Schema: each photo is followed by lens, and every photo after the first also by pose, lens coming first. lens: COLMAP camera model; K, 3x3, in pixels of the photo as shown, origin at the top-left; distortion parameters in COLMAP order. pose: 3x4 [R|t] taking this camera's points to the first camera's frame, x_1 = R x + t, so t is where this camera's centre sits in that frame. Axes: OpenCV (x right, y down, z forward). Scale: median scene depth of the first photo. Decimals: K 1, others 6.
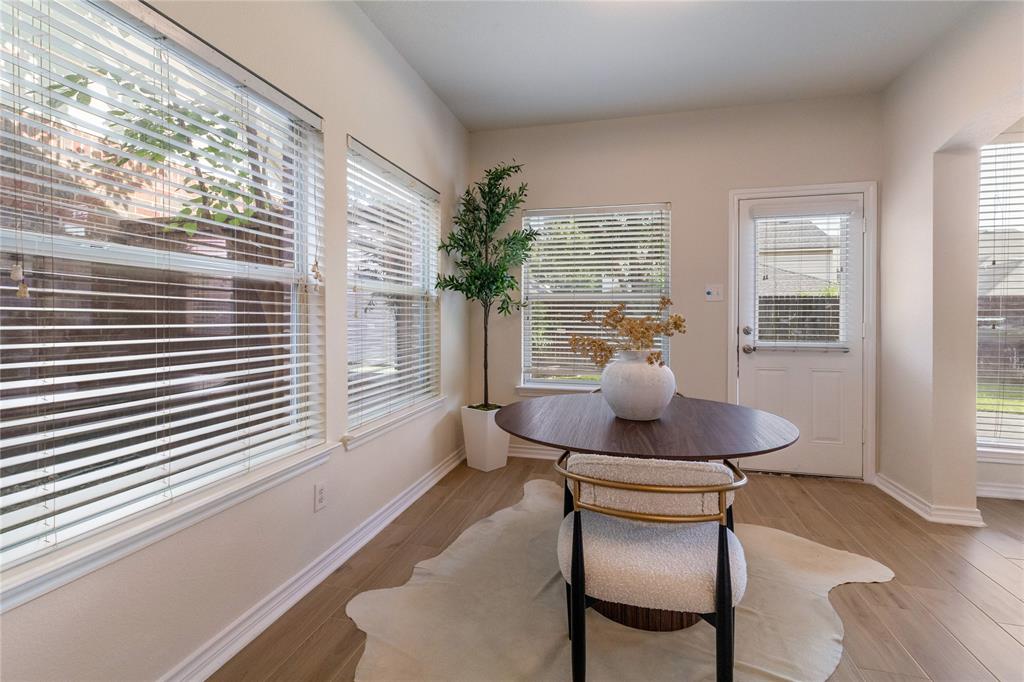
lens RADIAL K [[478.9, 0, 521.2], [0, 478.9, 321.4], [0, 0, 1]] dist [0.007178, -0.000743]
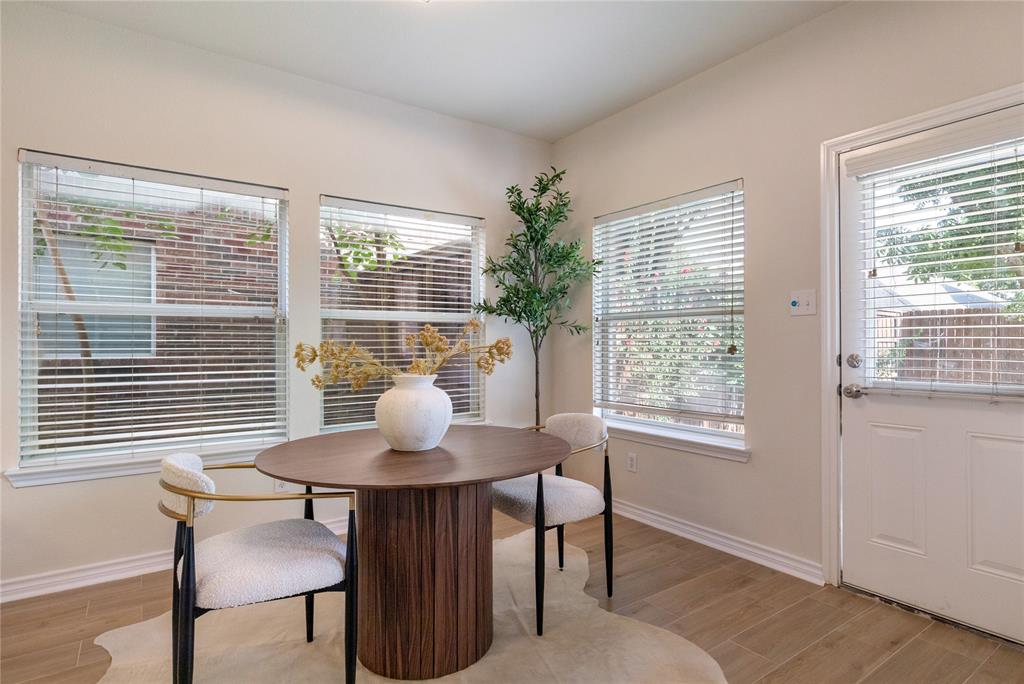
lens RADIAL K [[542.9, 0, 512.3], [0, 542.9, 341.5], [0, 0, 1]] dist [-0.004498, -0.000634]
pose [[0.744894, -0.011027, -0.667091, 0.620779], [-0.000107, 0.999861, -0.016647, 0.005914], [0.667182, 0.012472, 0.744790, 0.191243]]
